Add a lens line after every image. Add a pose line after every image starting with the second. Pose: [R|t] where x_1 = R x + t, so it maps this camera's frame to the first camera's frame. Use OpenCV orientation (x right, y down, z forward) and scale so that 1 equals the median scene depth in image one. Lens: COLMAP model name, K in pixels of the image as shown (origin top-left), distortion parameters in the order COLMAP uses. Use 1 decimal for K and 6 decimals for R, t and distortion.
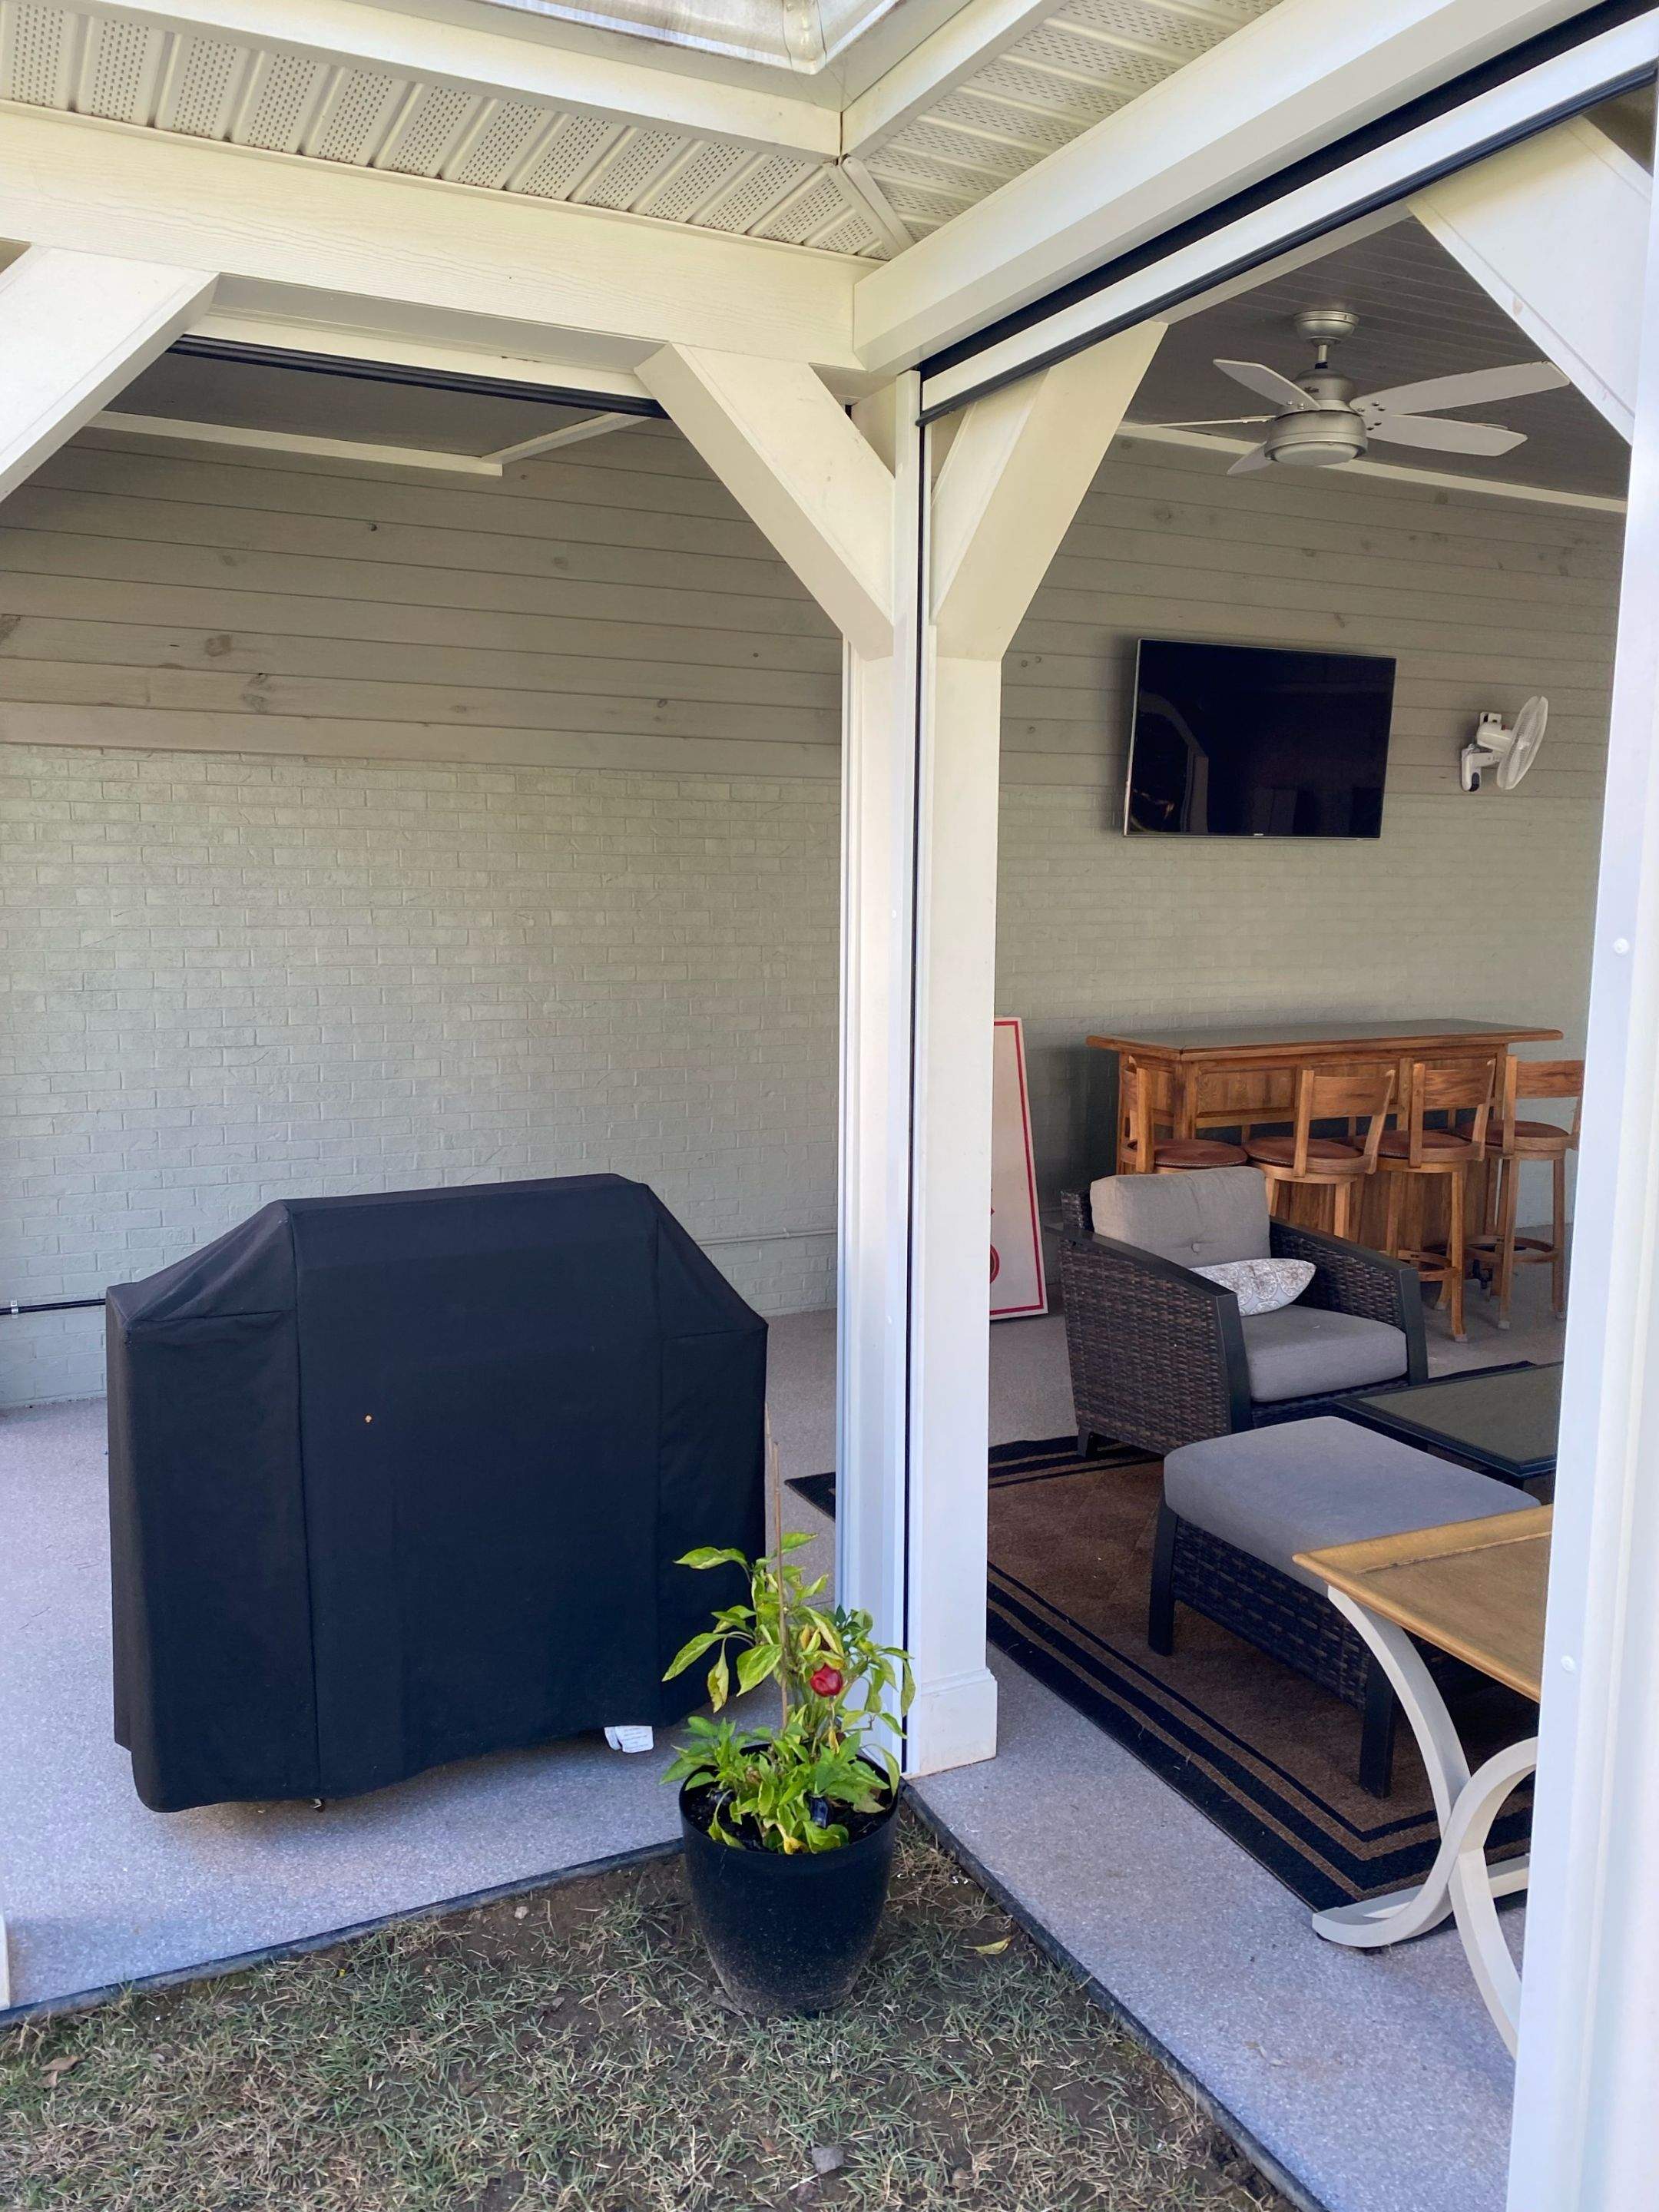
lens RADIAL K [[1681.6, 0, 895.6], [0, 1681.6, 1141.3], [0, 0, 1]] dist [-0.002525, -0.164851]
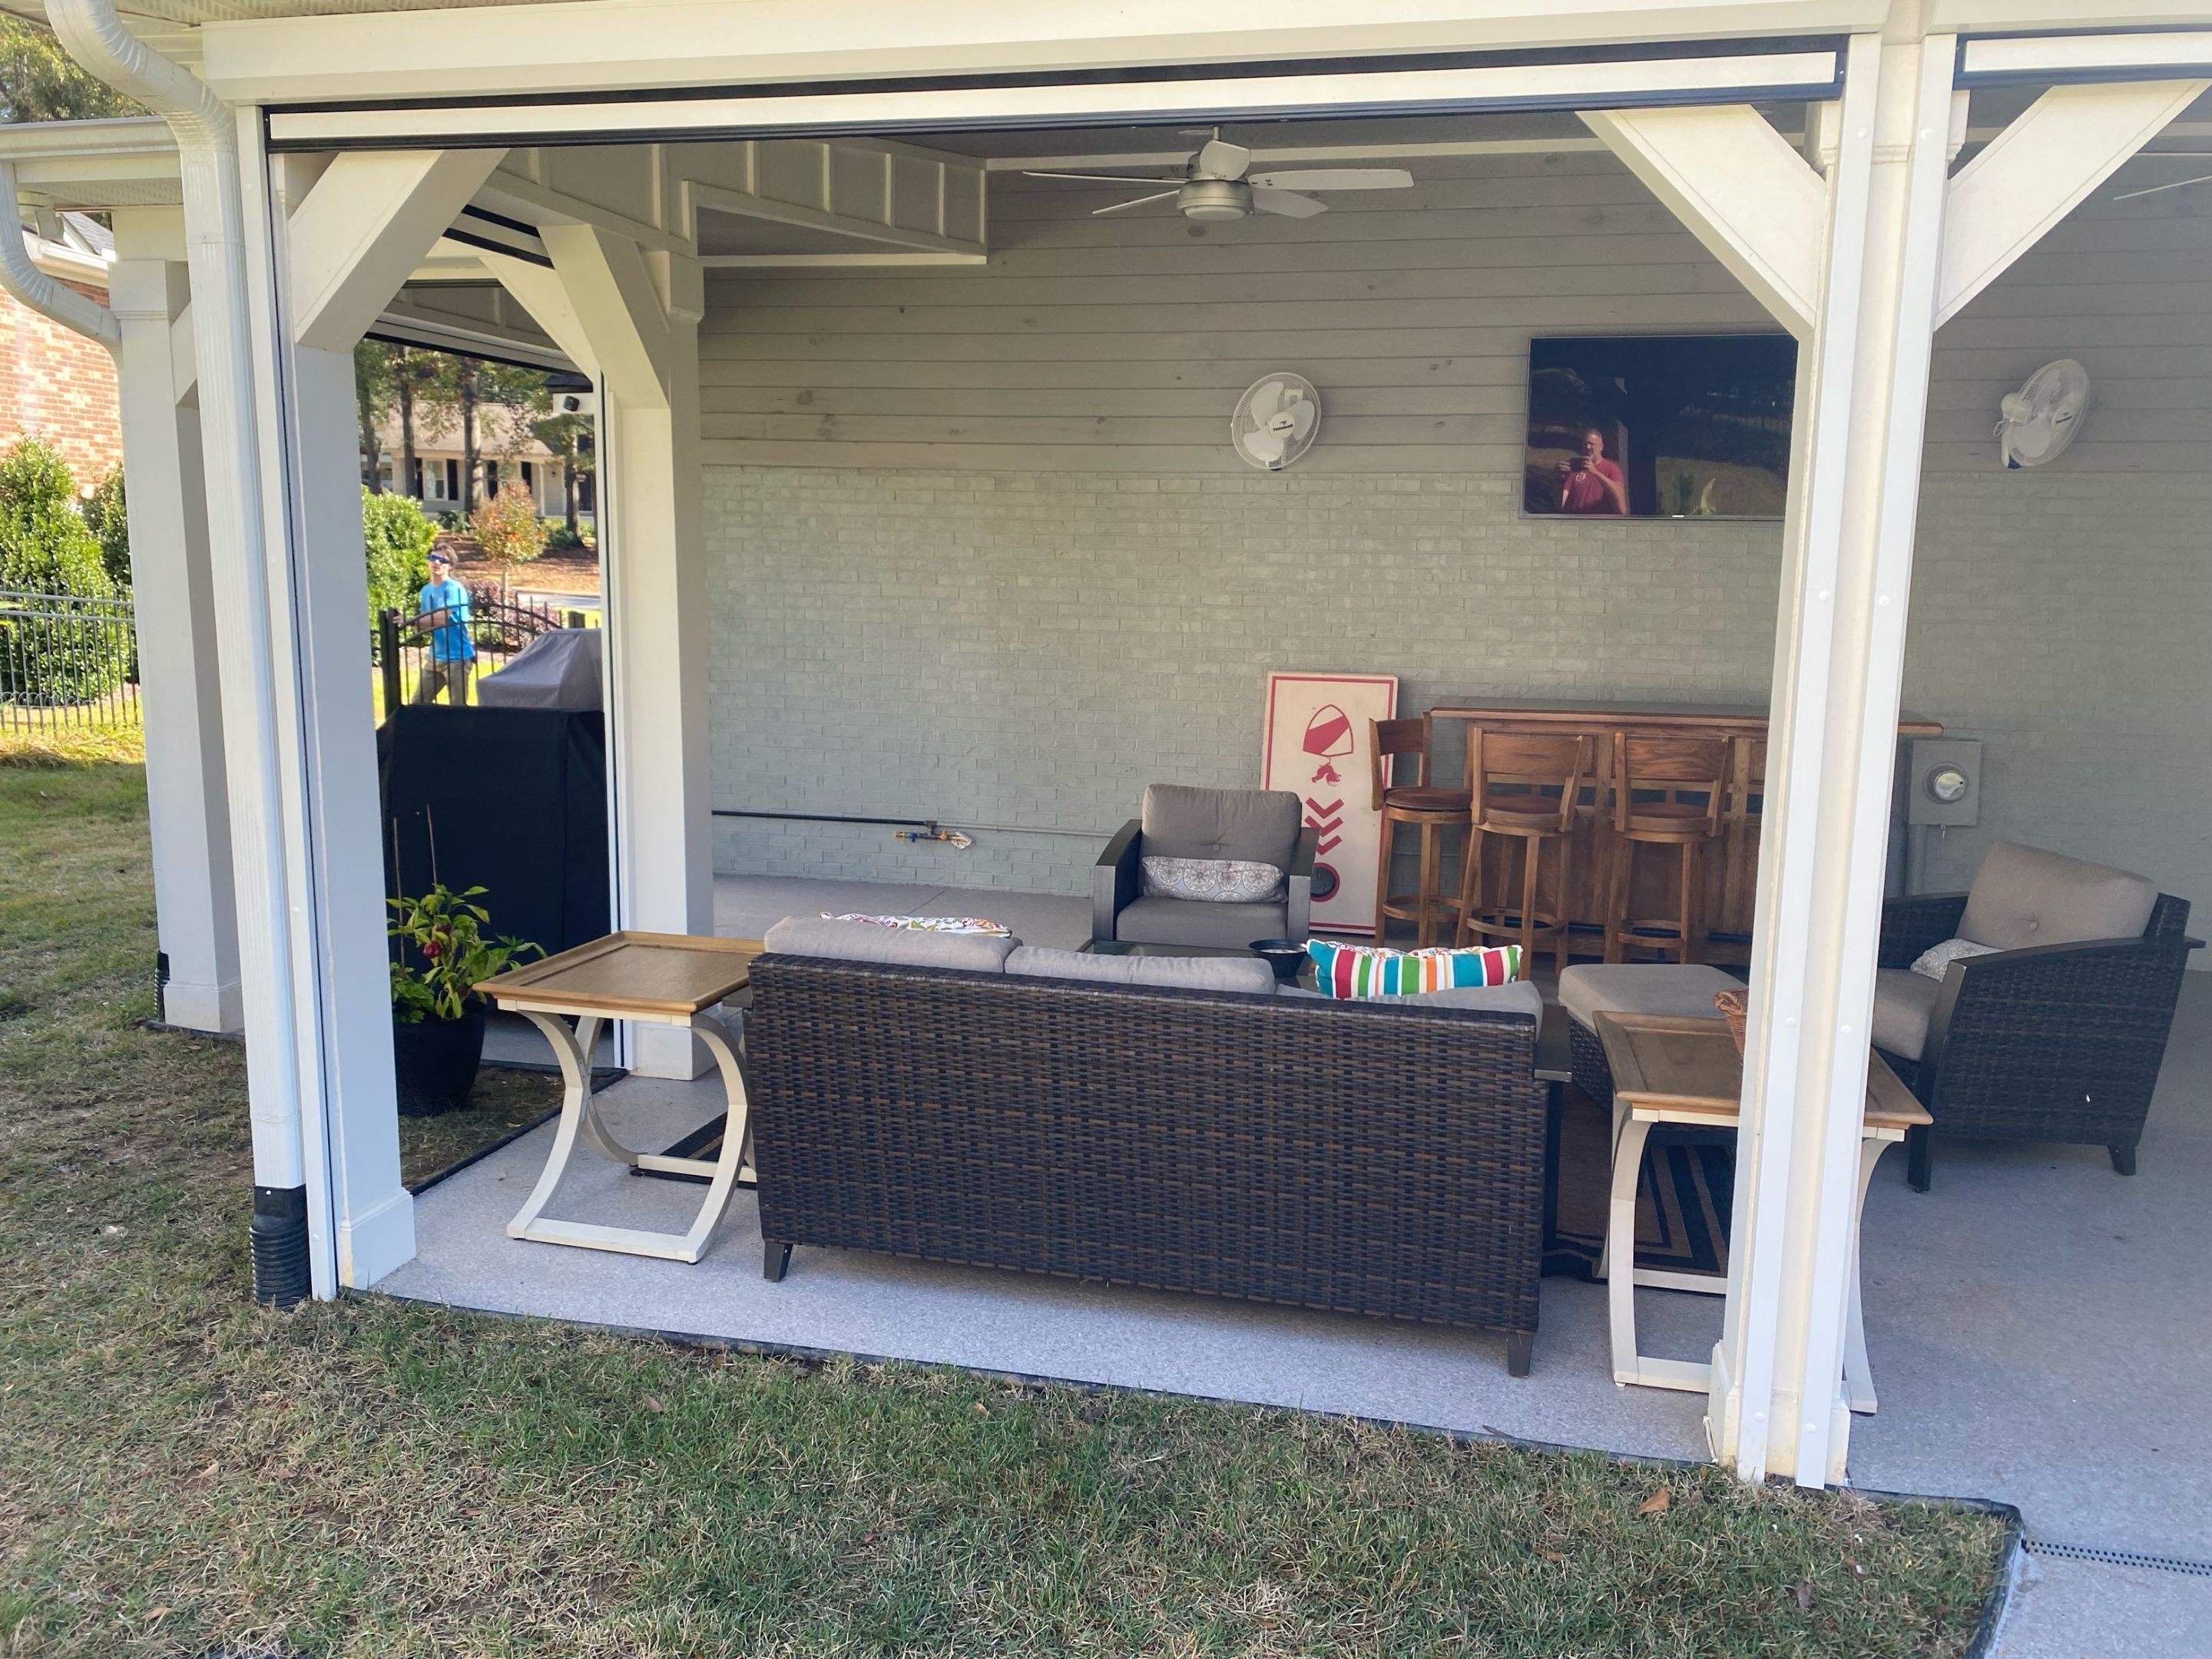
lens RADIAL K [[1684.7, 0, 1106.0], [0, 1684.7, 829.5], [0, 0, 1]] dist [-0.003570, 0.010991]
pose [[0.754687, 0.107091, -0.647286, 0.786615], [-0.112892, 0.993070, 0.032677, 0.016355], [0.646299, 0.048412, 0.761547, 0.006791]]
